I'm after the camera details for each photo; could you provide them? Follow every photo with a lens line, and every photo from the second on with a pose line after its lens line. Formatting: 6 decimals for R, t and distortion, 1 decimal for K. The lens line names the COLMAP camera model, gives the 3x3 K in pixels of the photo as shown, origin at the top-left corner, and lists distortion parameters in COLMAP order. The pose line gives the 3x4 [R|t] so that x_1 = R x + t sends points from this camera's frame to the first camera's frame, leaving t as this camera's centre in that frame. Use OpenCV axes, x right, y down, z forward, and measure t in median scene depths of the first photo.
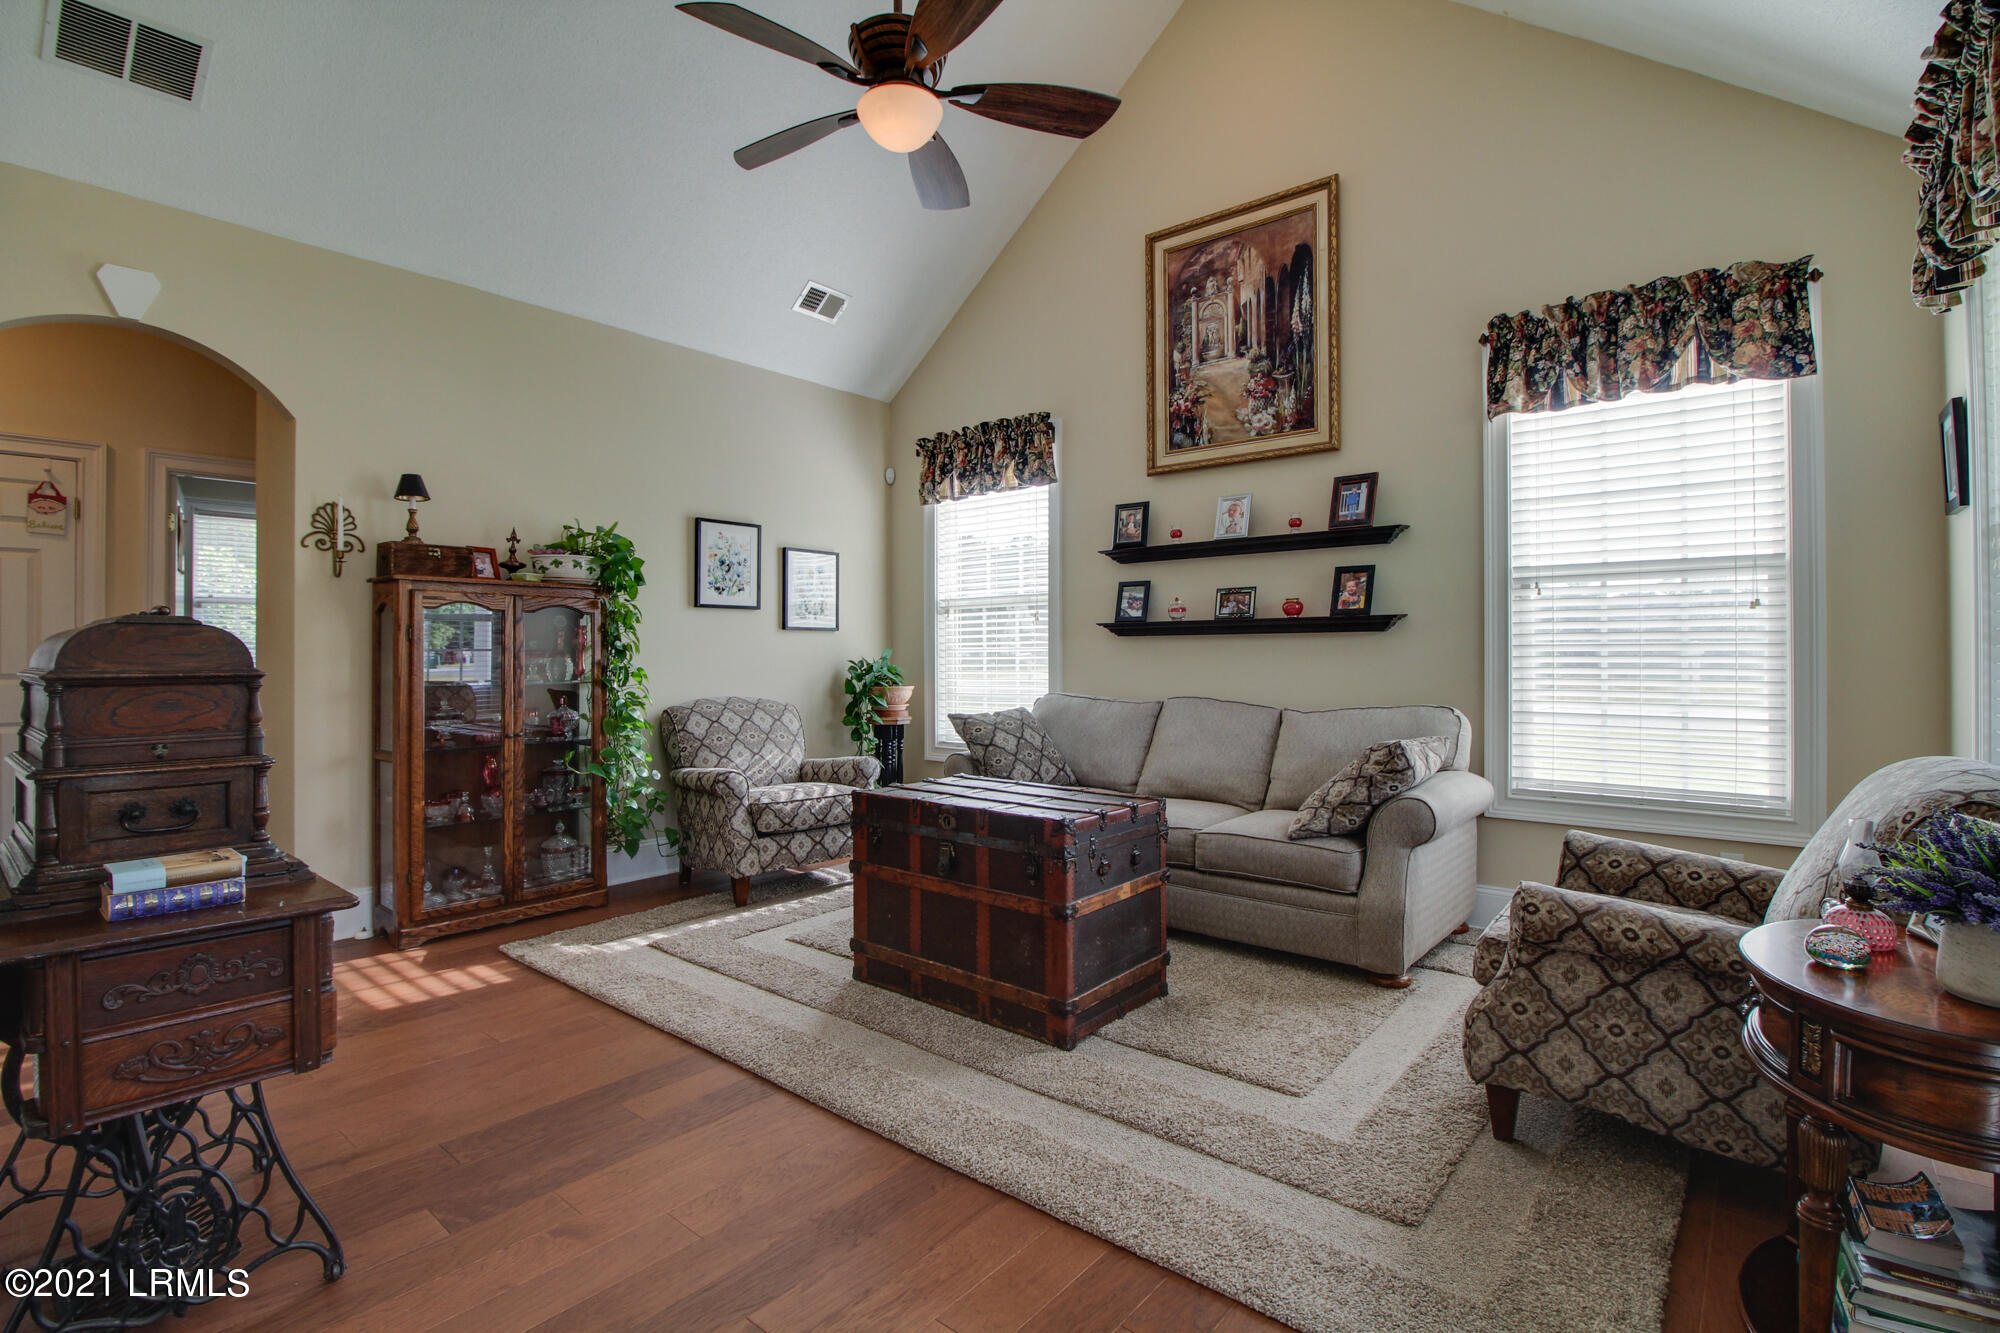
lens RADIAL K [[924.5, 0, 1009.6], [0, 924.5, 652.3], [0, 0, 1]] dist [-0.011375, -0.002684]
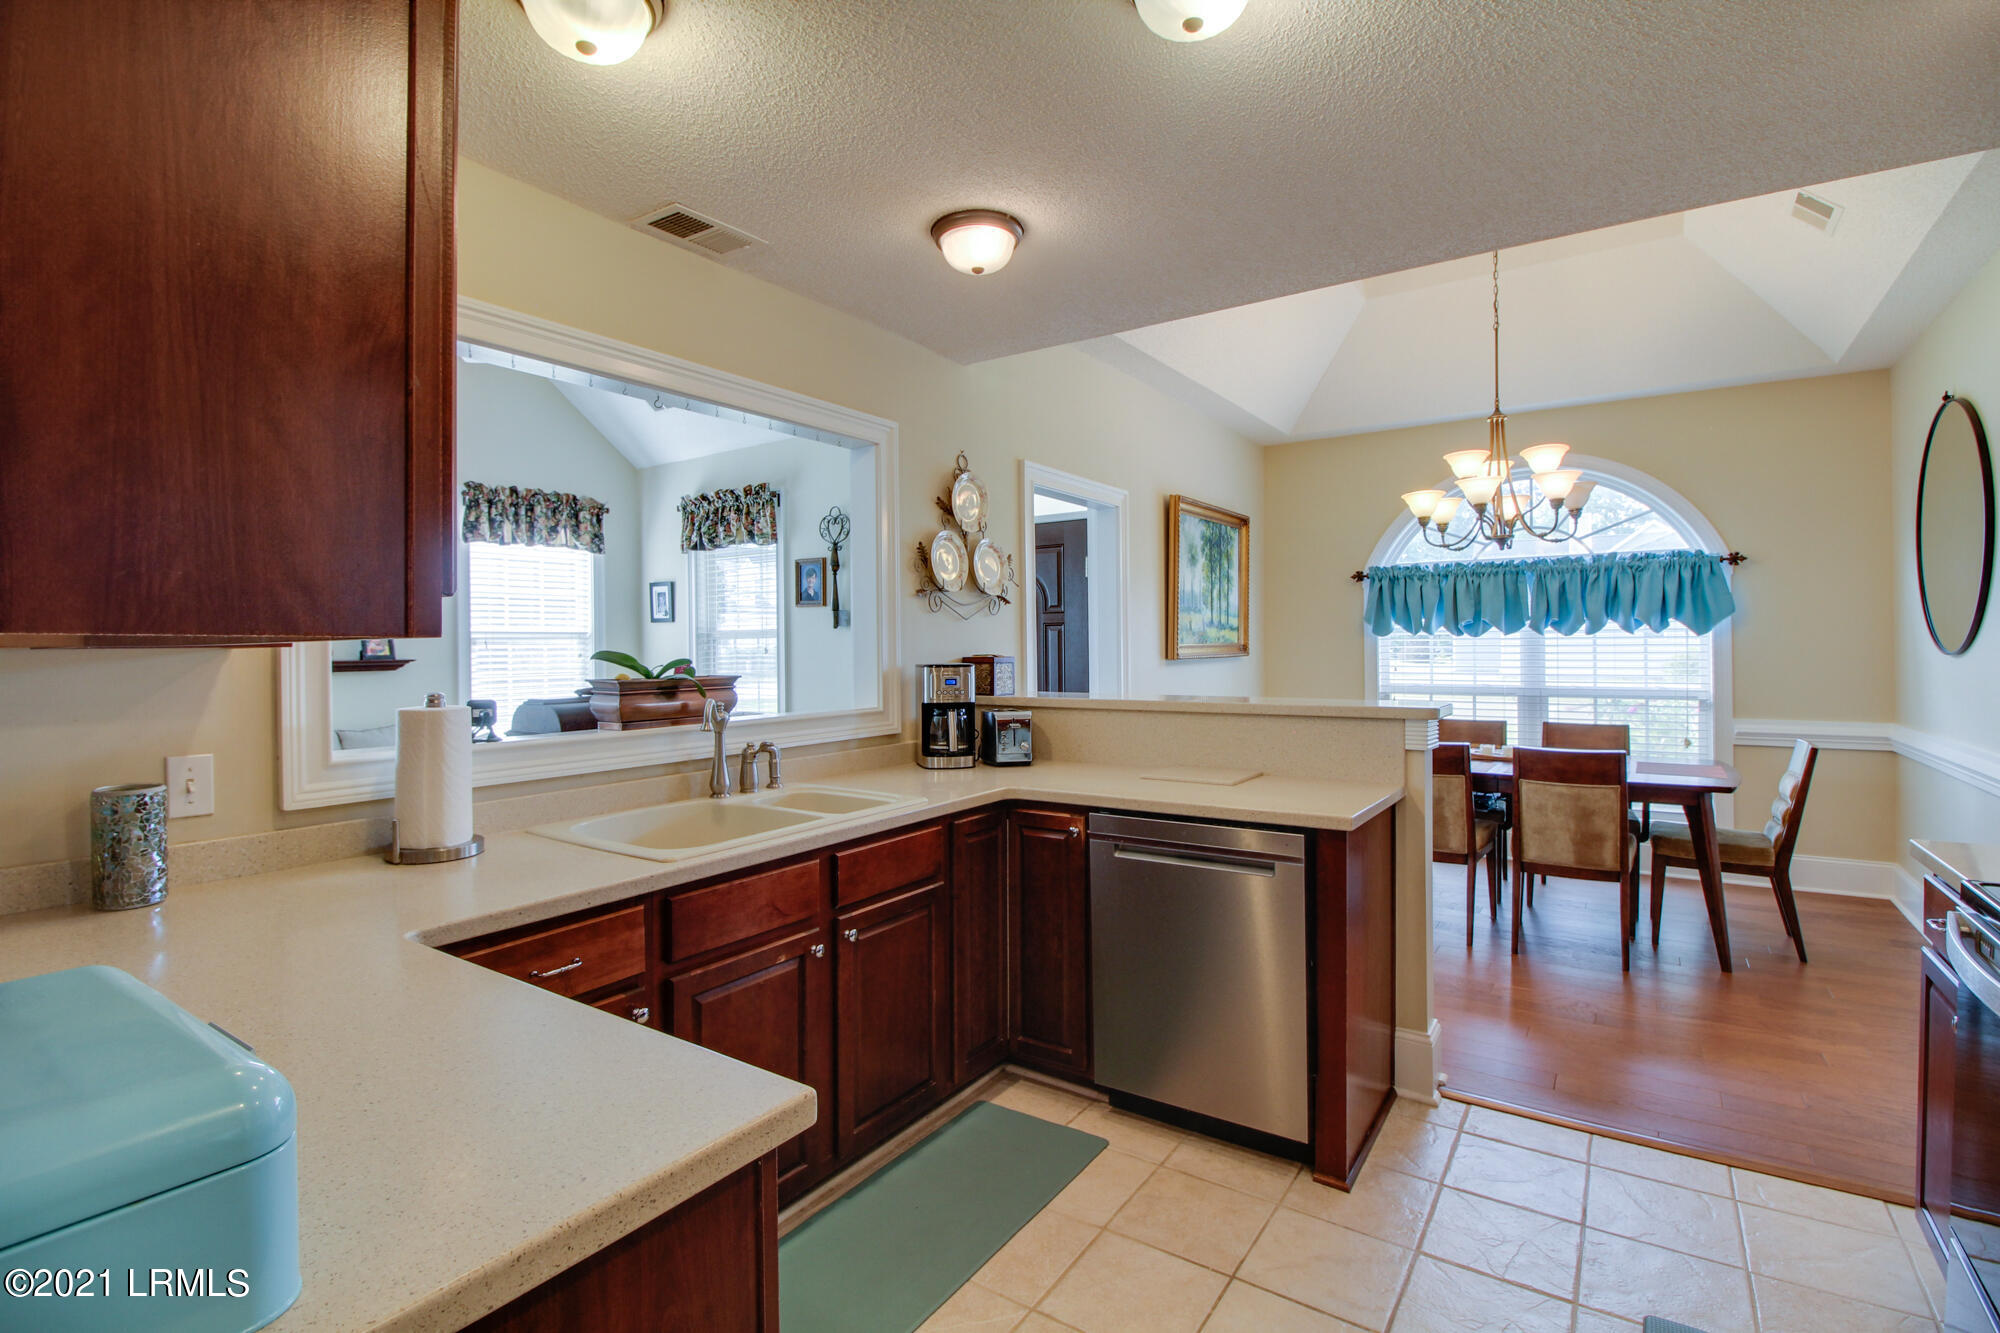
lens RADIAL K [[924.5, 0, 1008.6], [0, 924.5, 661.1], [0, 0, 1]] dist [-0.011375, -0.002684]
pose [[-0.101689, -0.013601, 0.994723, -1.033041], [0.007639, 0.999866, 0.014453, -0.045662], [-0.994787, 0.009069, -0.101572, 0.168531]]
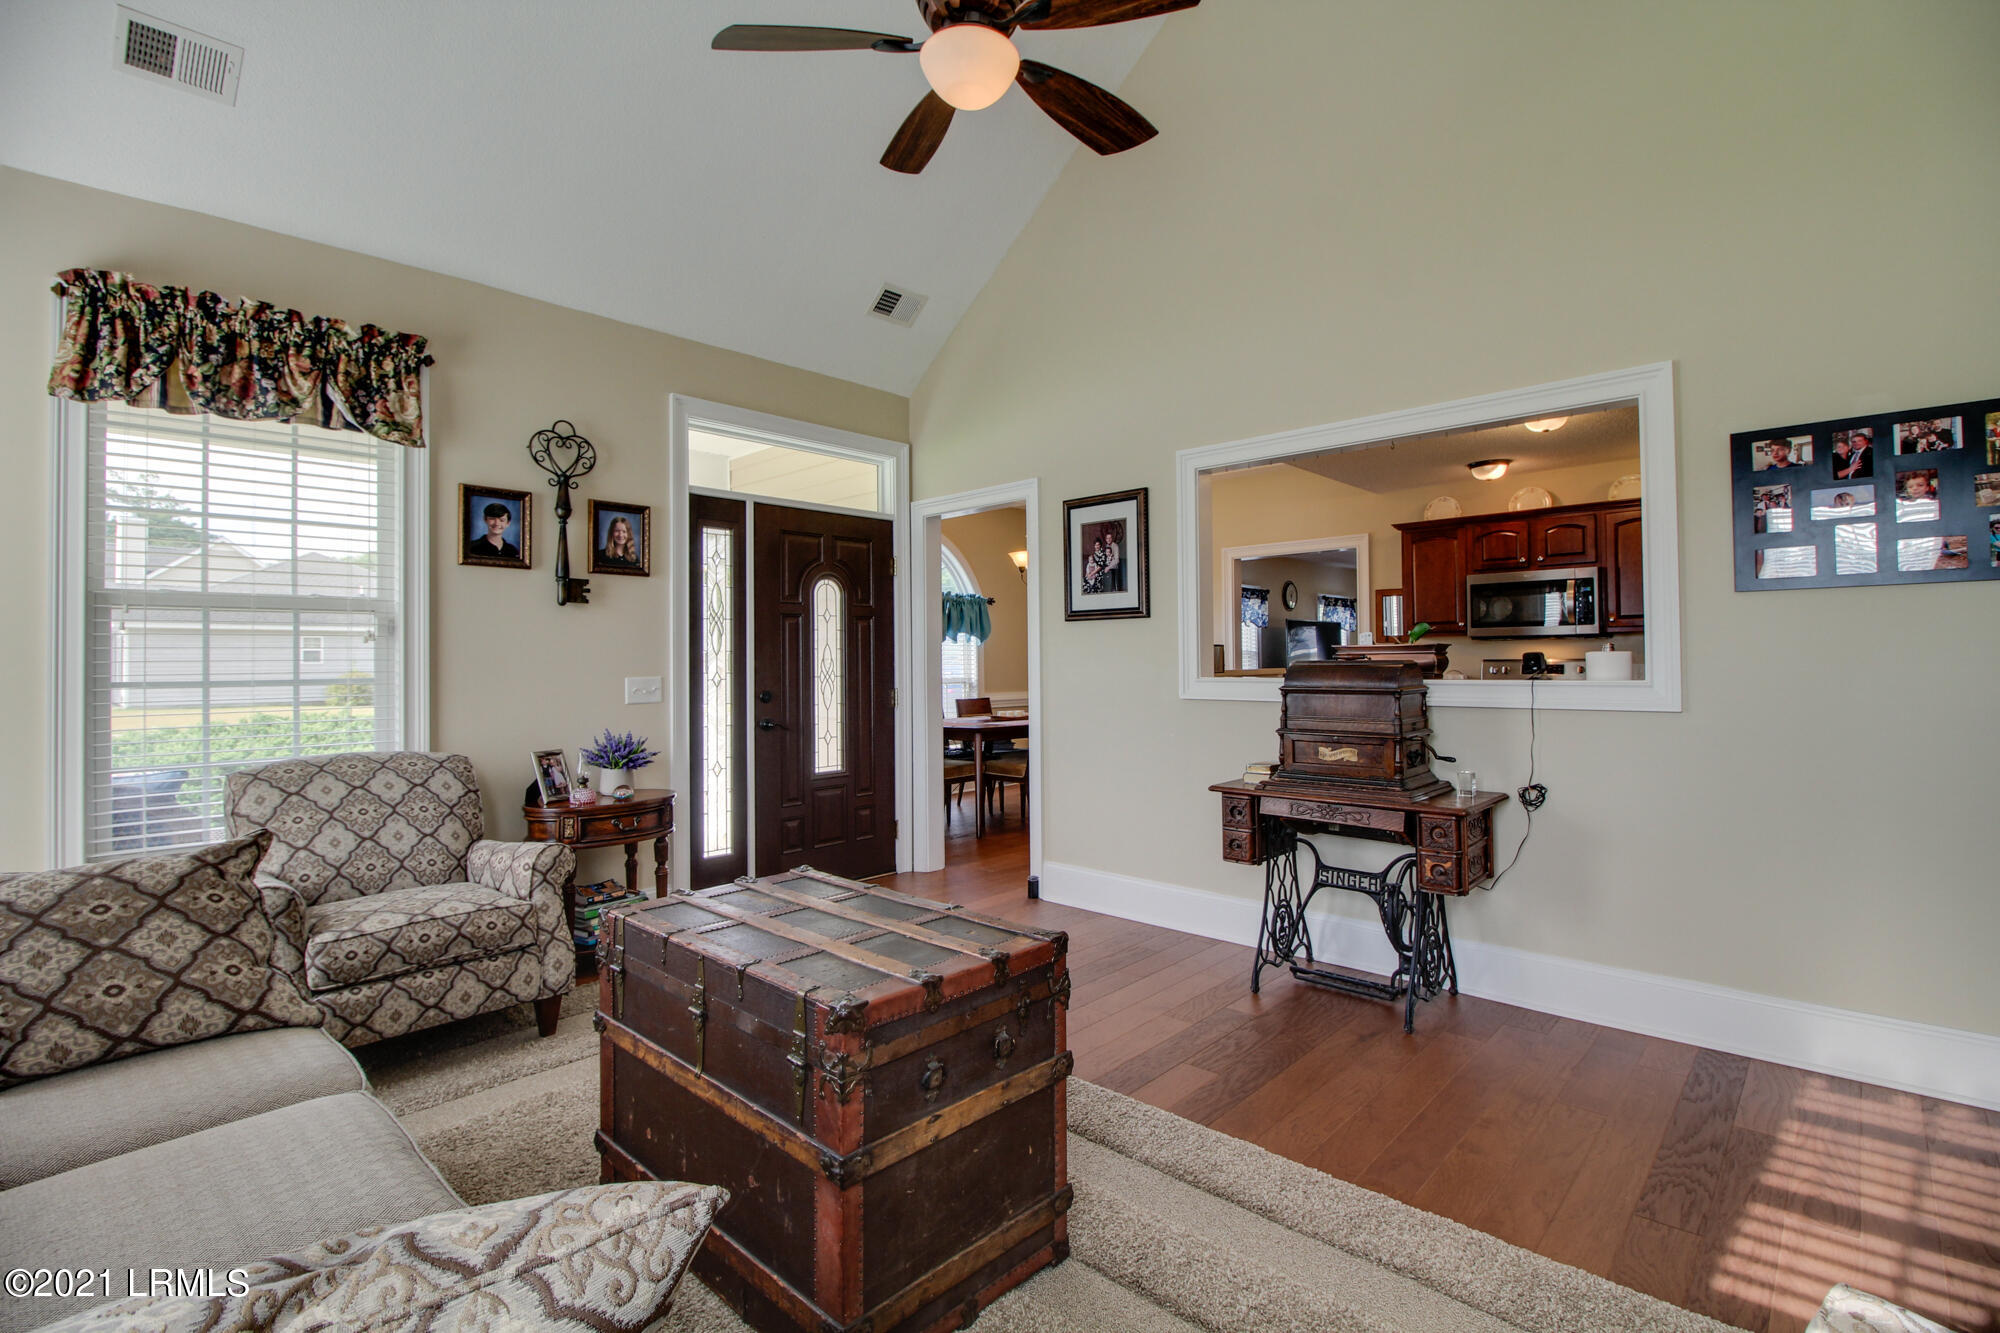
lens RADIAL K [[924.5, 0, 1010.9], [0, 924.5, 661.2], [0, 0, 1]] dist [-0.011375, -0.002684]
pose [[-0.998607, 0.014496, 0.050733, -0.118908], [0.014359, 0.999892, -0.003077, -0.012764], [-0.050772, -0.002344, -0.998708, 1.159687]]
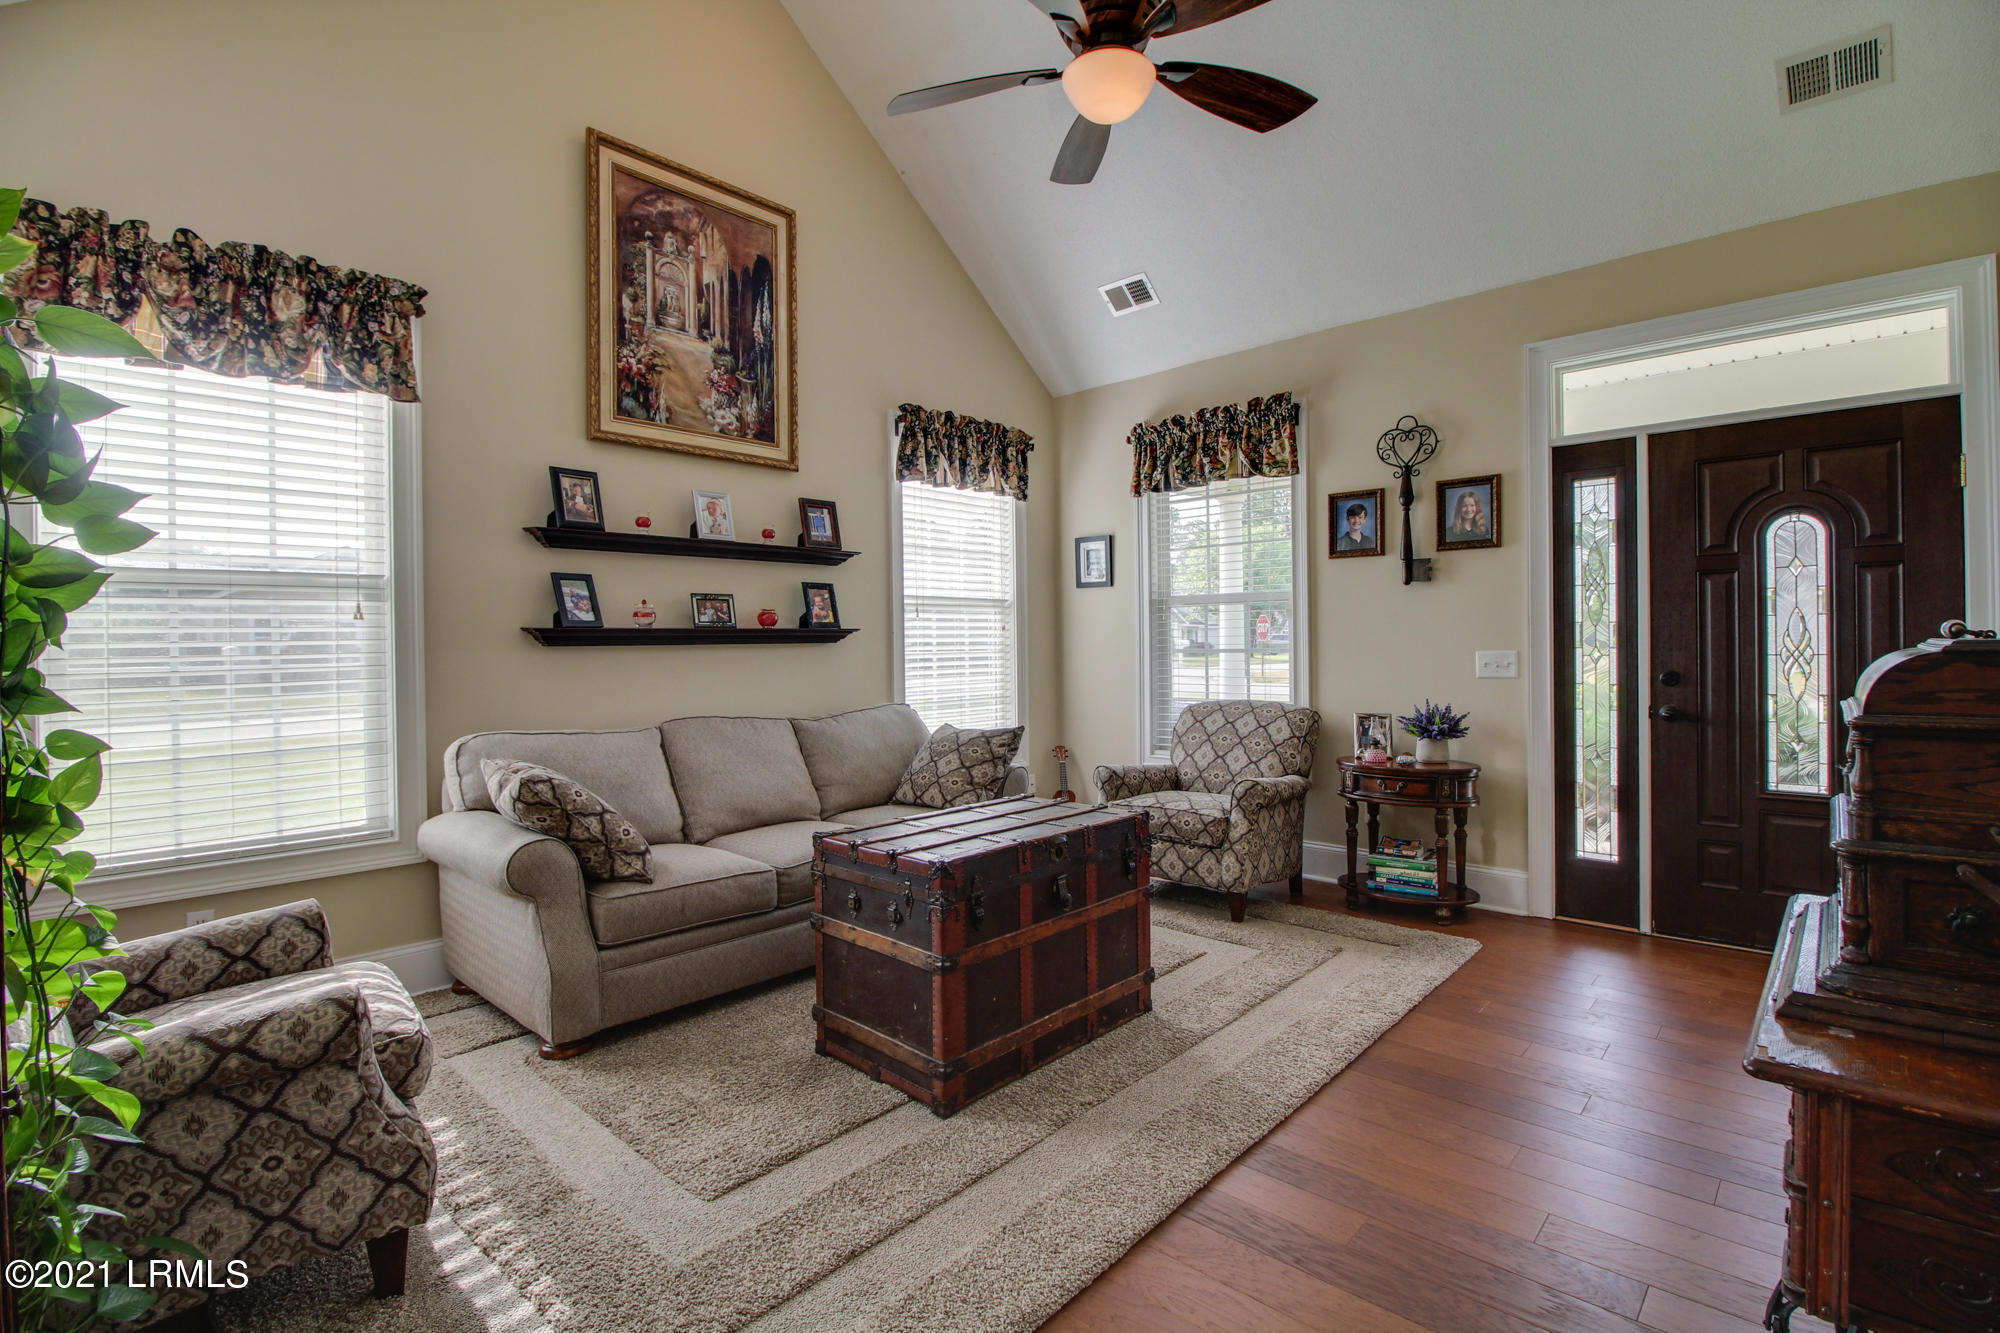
lens RADIAL K [[924.5, 0, 996.5], [0, 924.5, 655.9], [0, 0, 1]] dist [-0.011375, -0.002684]
pose [[0.056021, -0.011938, 0.998358, -0.654917], [0.010767, 0.999878, 0.011352, -0.015455], [-0.998372, 0.010113, 0.056143, 0.670370]]
